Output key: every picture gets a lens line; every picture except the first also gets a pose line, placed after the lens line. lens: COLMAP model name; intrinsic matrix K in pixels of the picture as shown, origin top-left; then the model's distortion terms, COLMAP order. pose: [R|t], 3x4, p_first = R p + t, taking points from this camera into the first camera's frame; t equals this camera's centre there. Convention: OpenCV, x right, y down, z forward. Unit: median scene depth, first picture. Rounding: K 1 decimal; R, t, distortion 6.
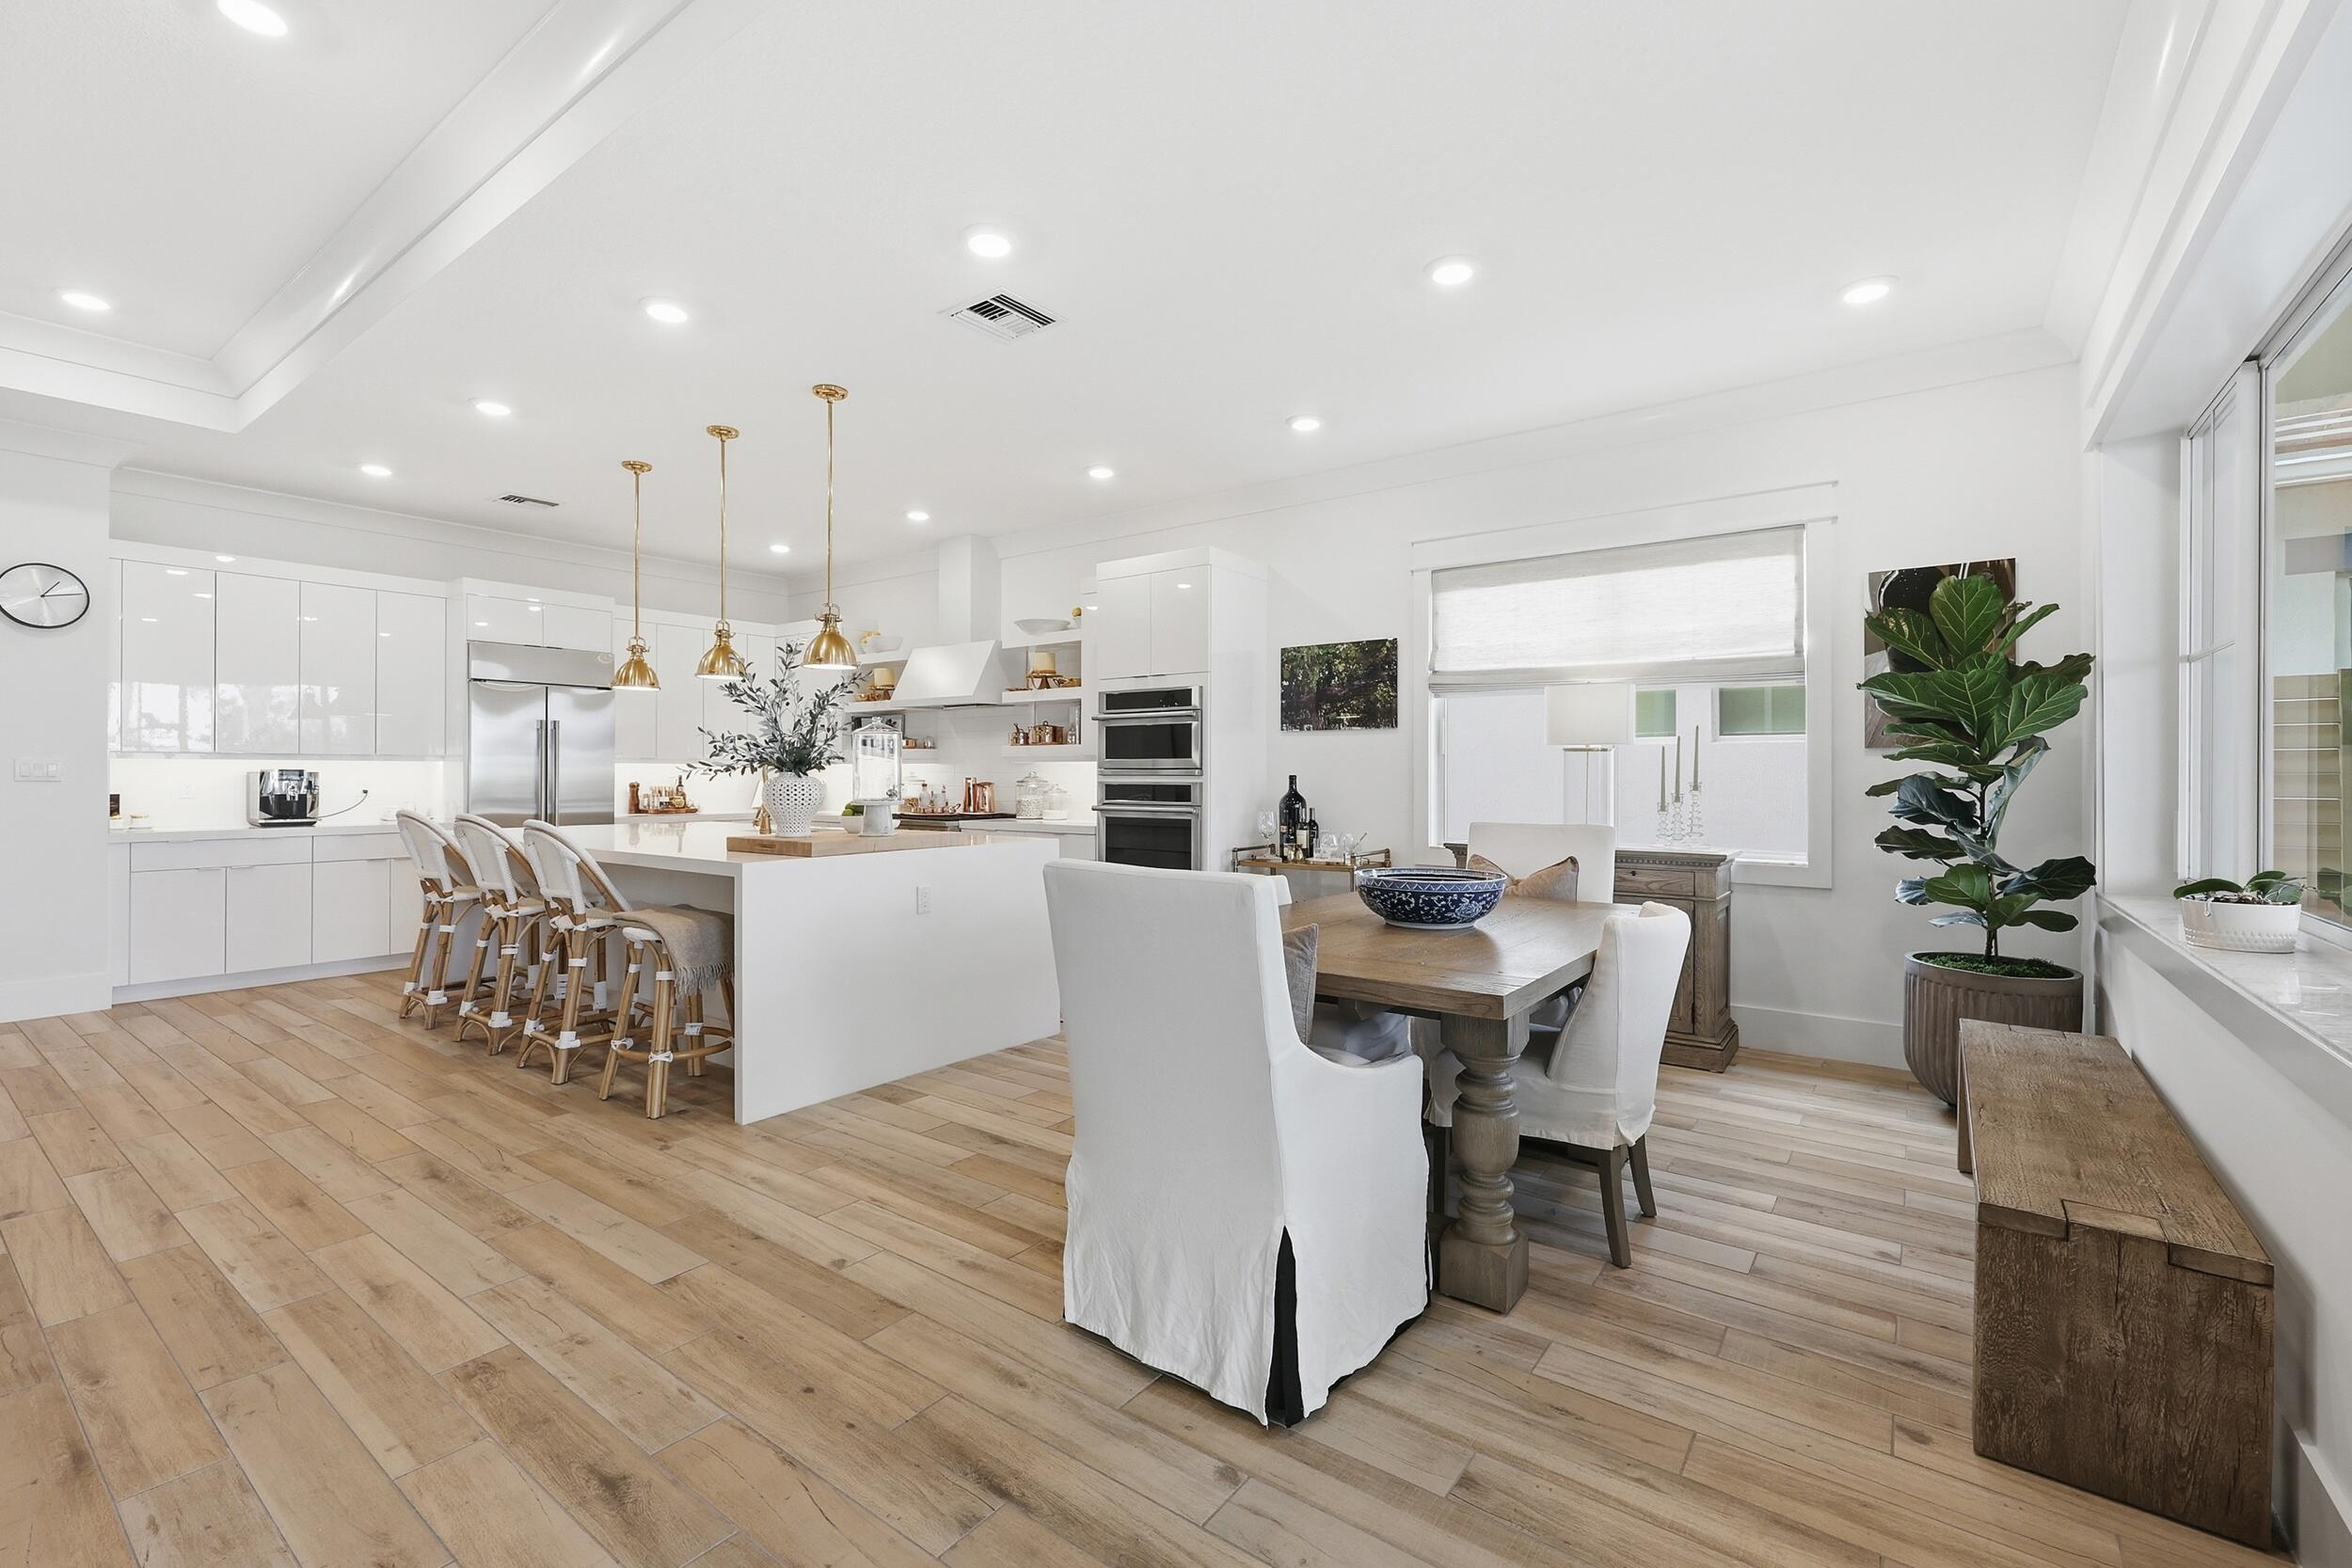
lens RADIAL K [[1017.6, 0, 1184.3], [0, 1017.6, 774.7], [0, 0, 1]] dist [-0.003822, 0.001066]
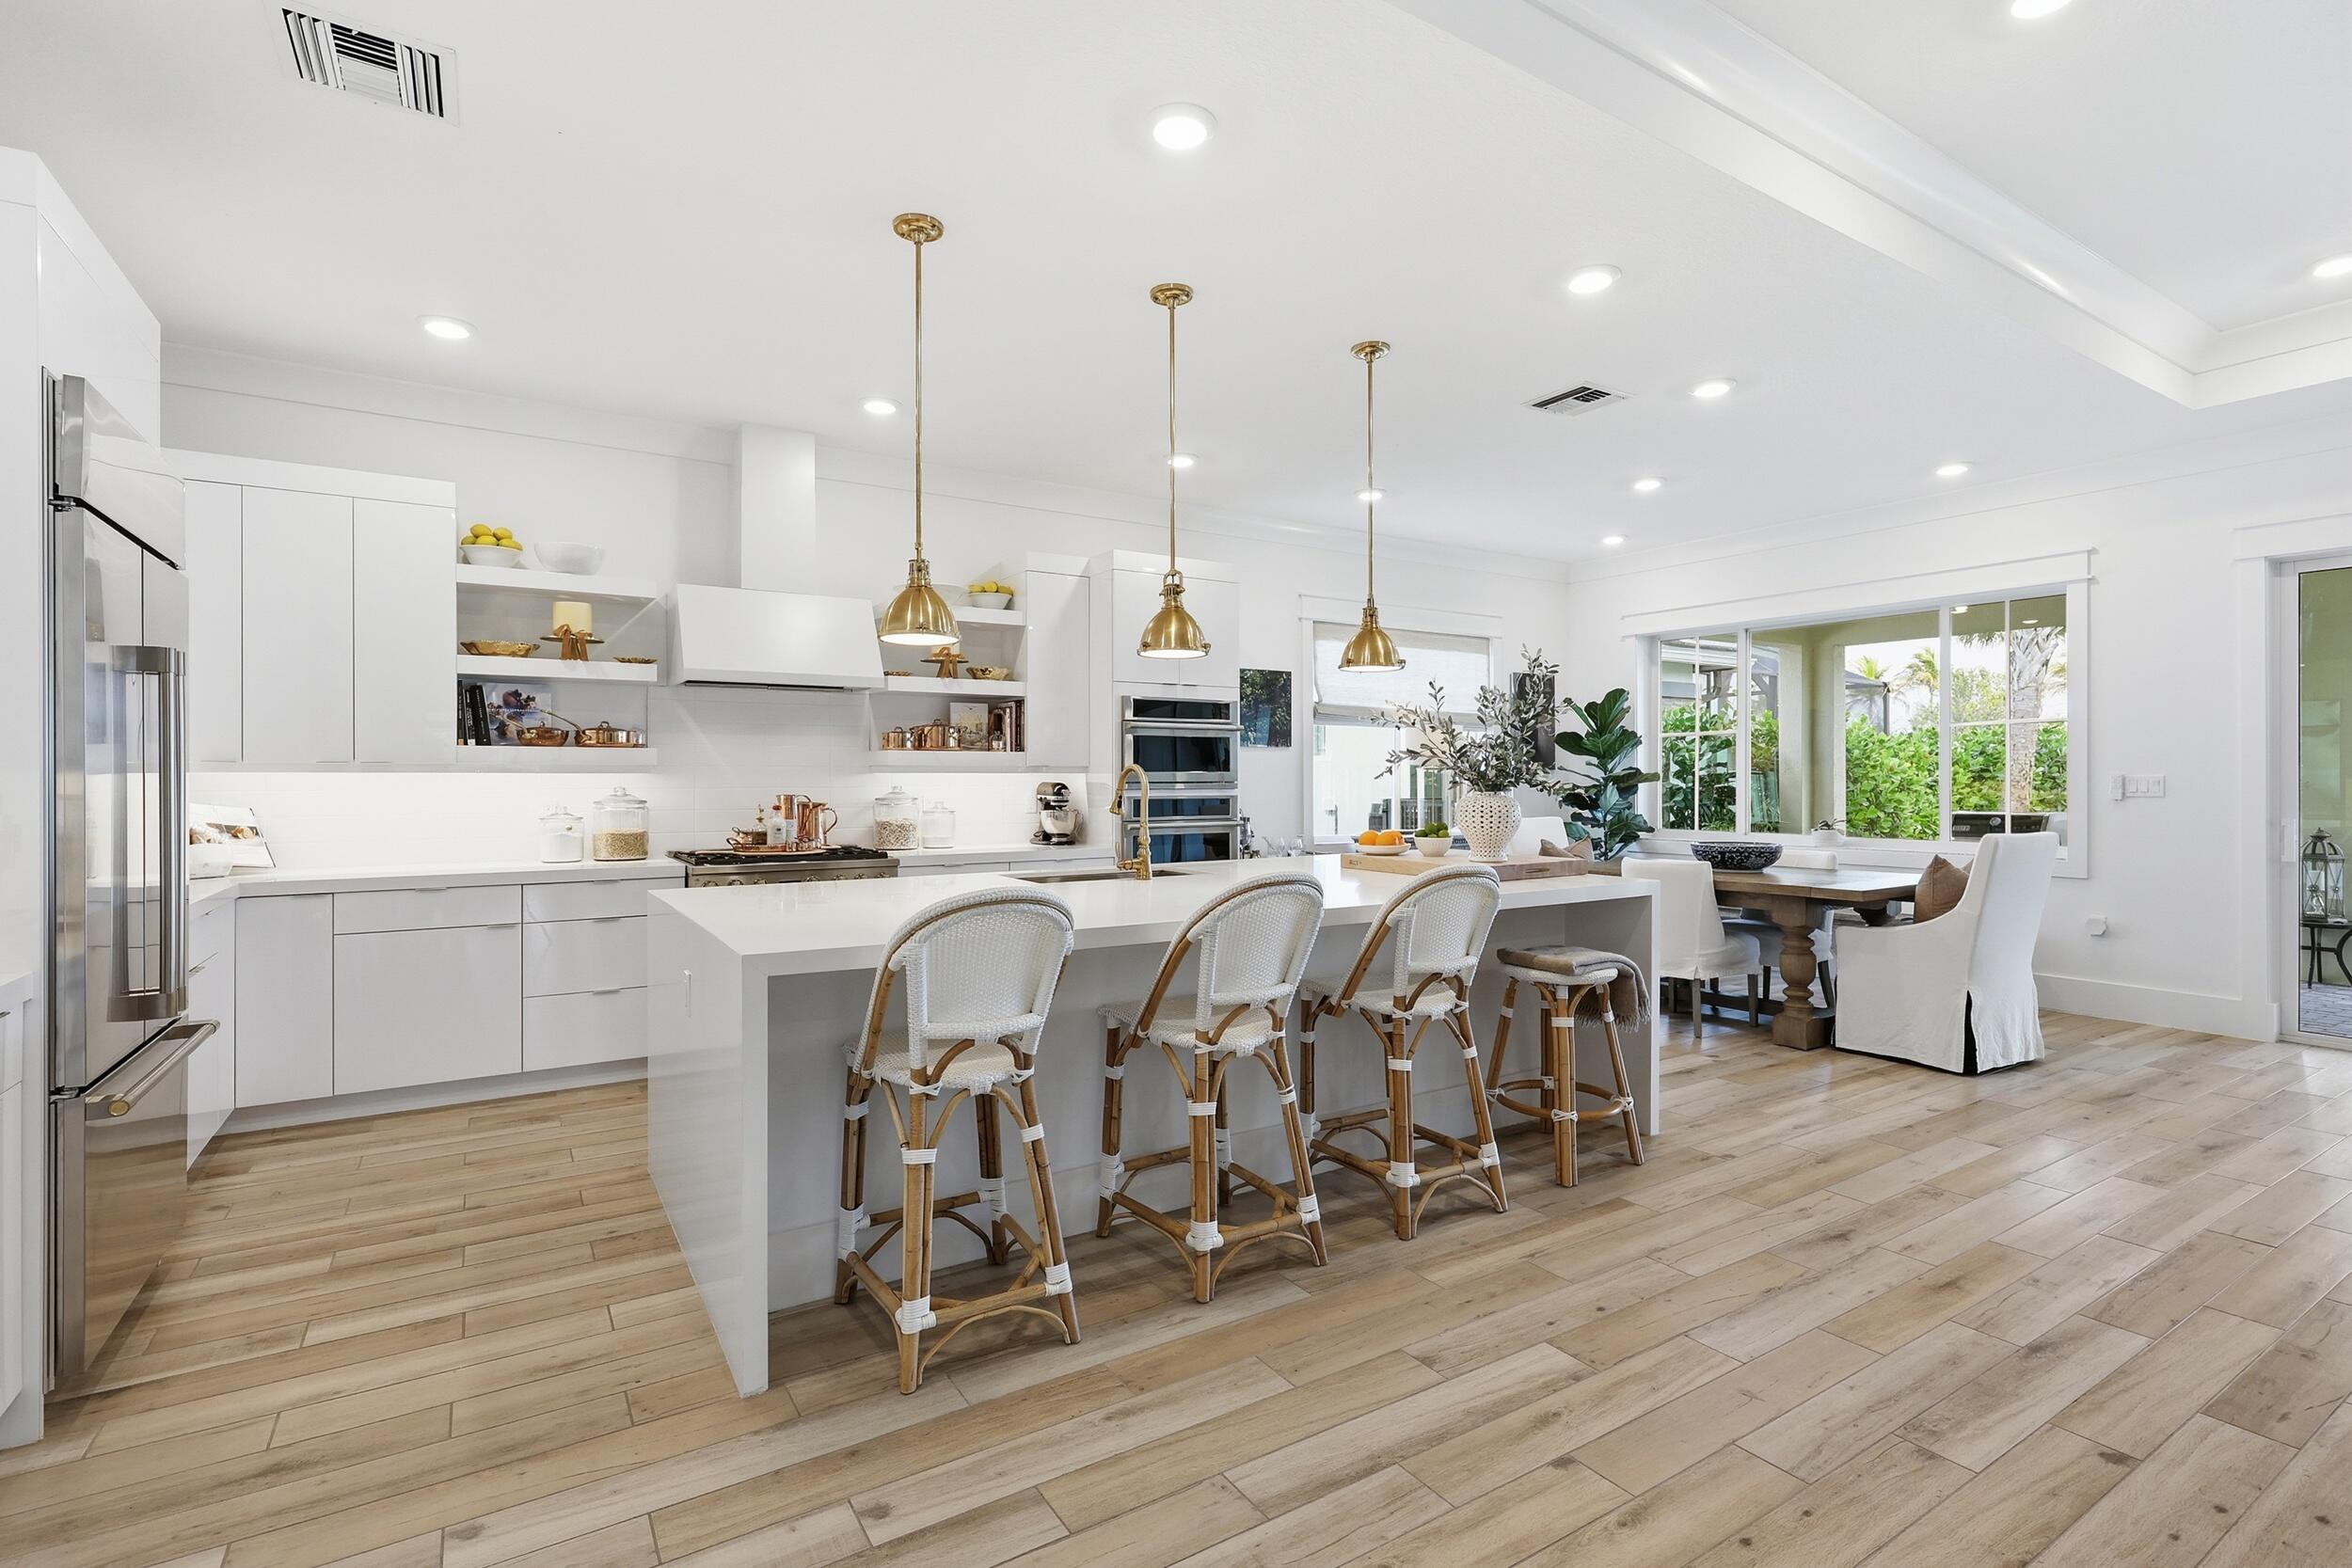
lens RADIAL K [[1101.9, 0, 1187.9], [0, 1101.9, 779.1], [0, 0, 1]] dist [0.011430, -0.000672]
pose [[0.349455, -0.002637, 0.936949, -1.540653], [0.000278, 0.999996, 0.002711, -0.018325], [-0.936953, -0.000686, 0.349454, 0.982447]]
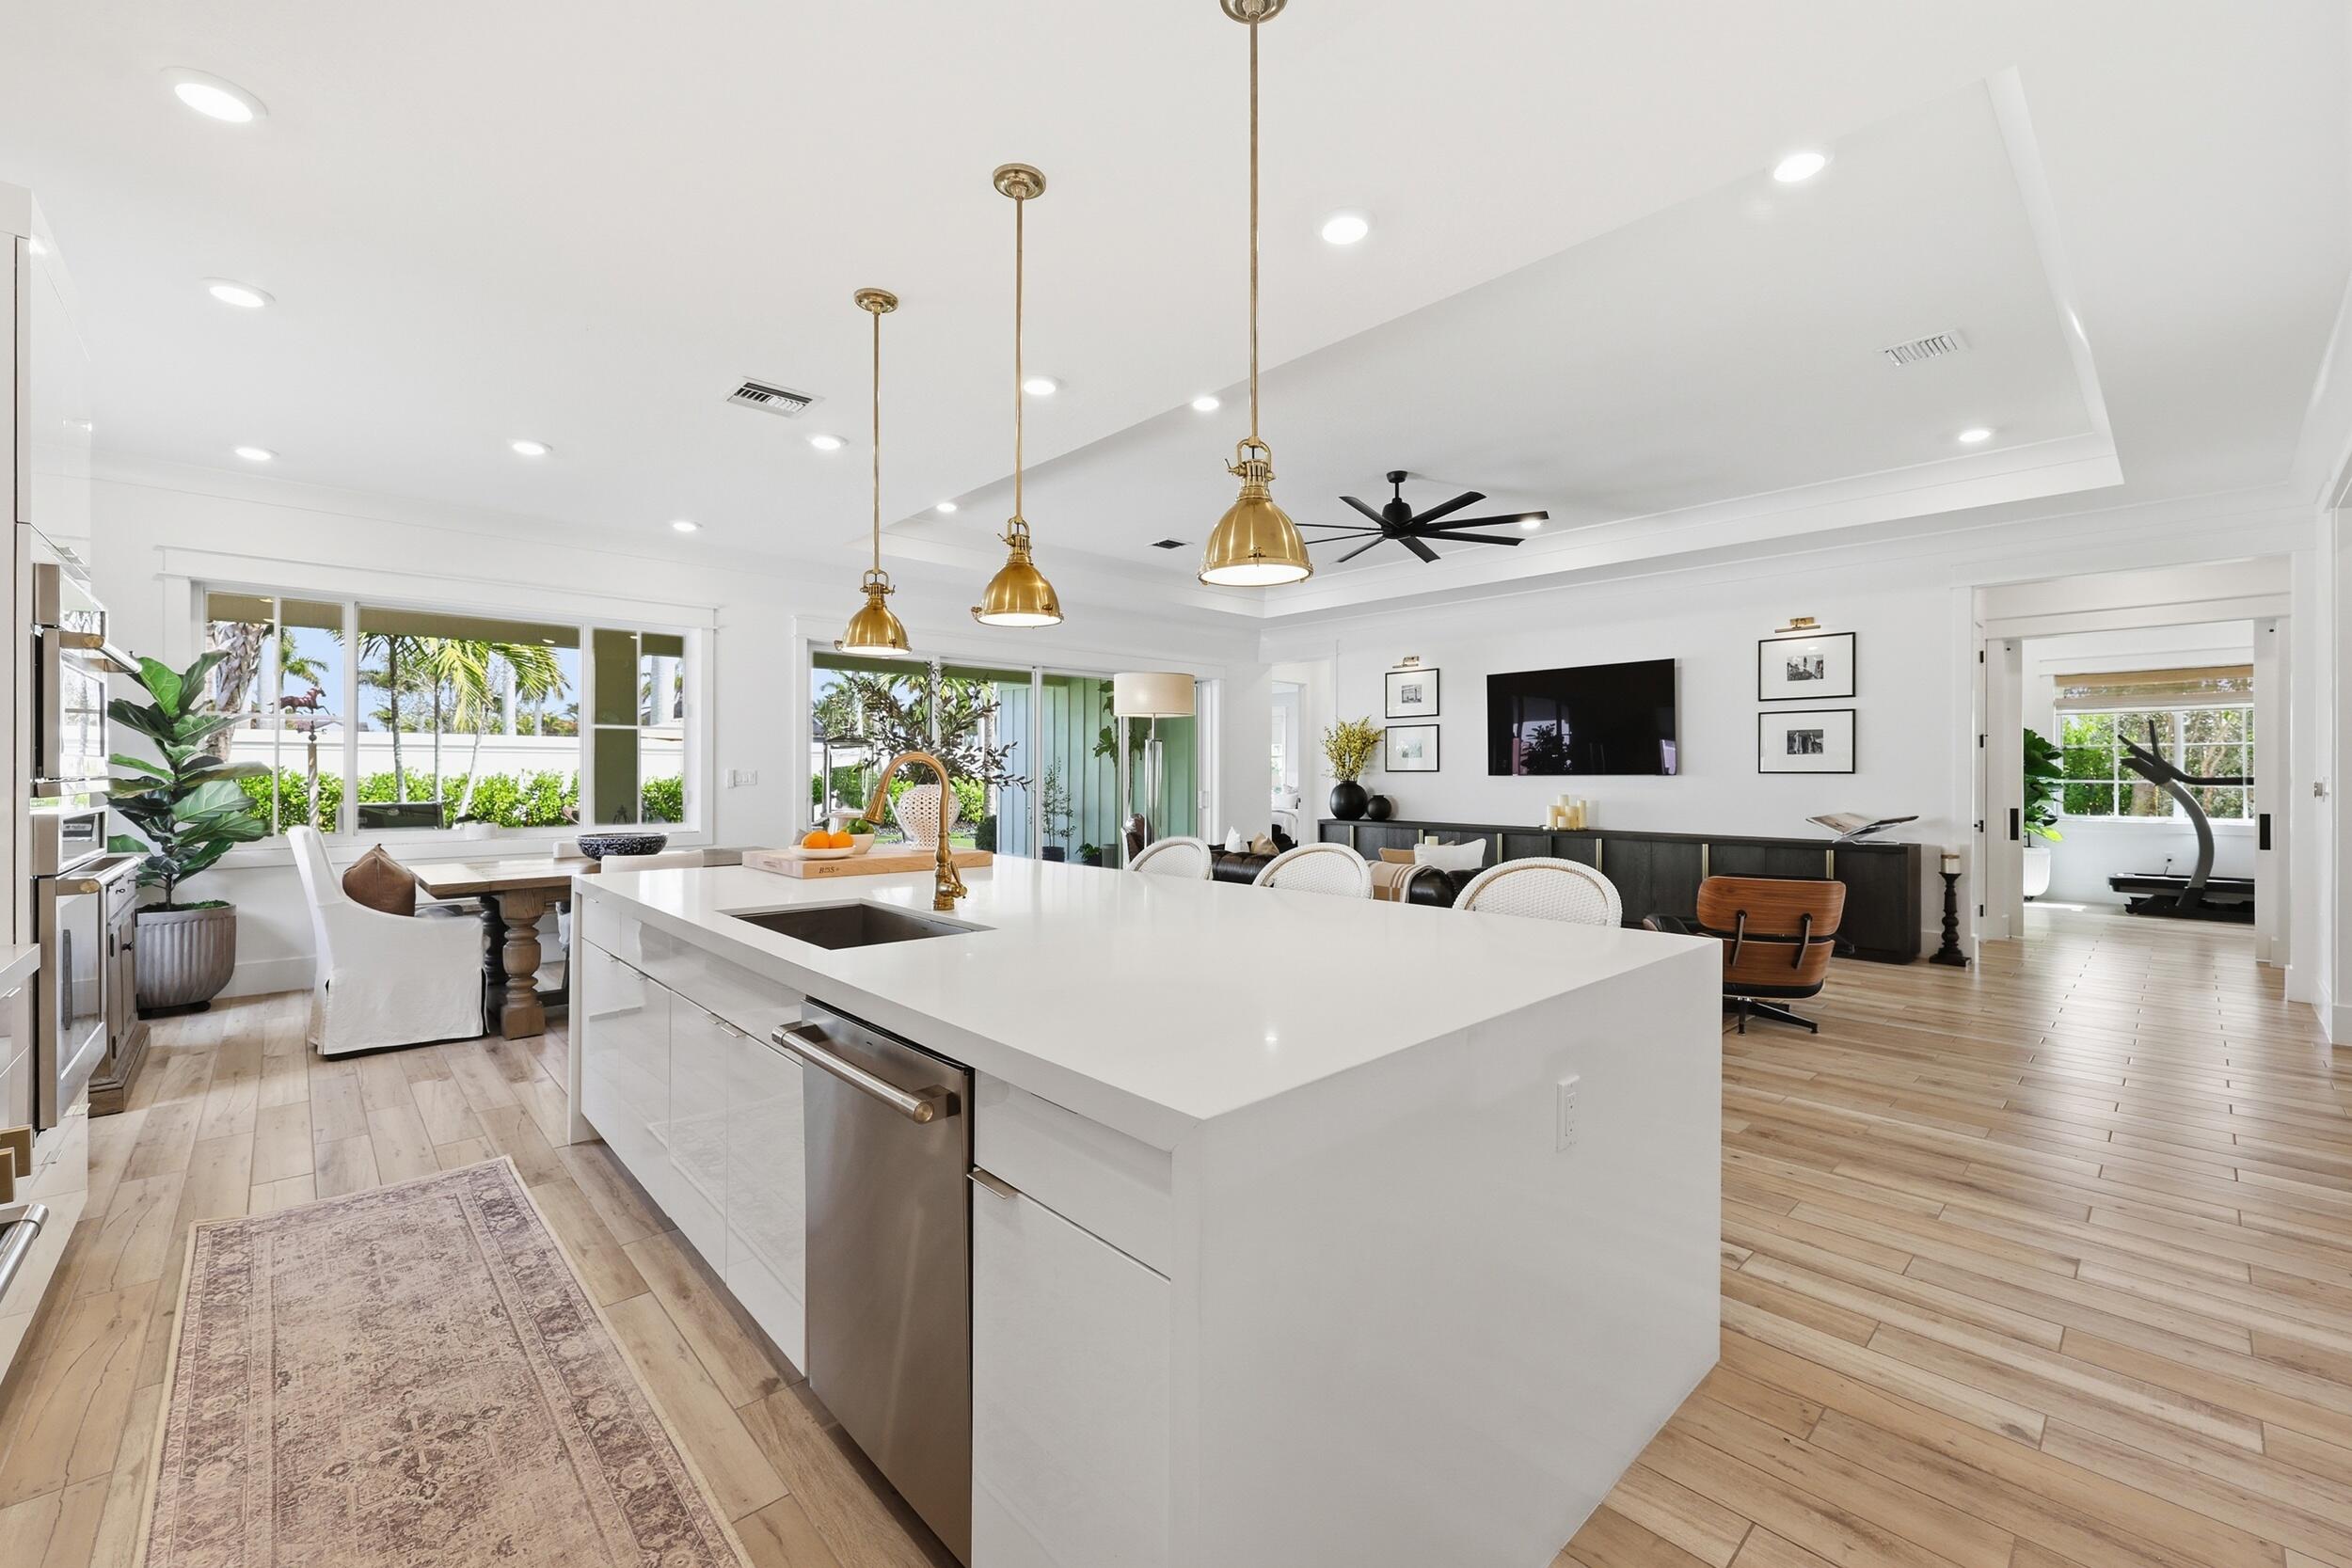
lens RADIAL K [[957.0, 0, 1158.7], [0, 957.0, 779.8], [0, 0, 1]] dist [0.002753, -0.000220]
pose [[-0.983472, -0.004720, 0.180998, -0.816041], [-0.003524, 0.999970, 0.006930, -0.016487], [-0.181025, 0.006177, -0.983459, 2.059059]]
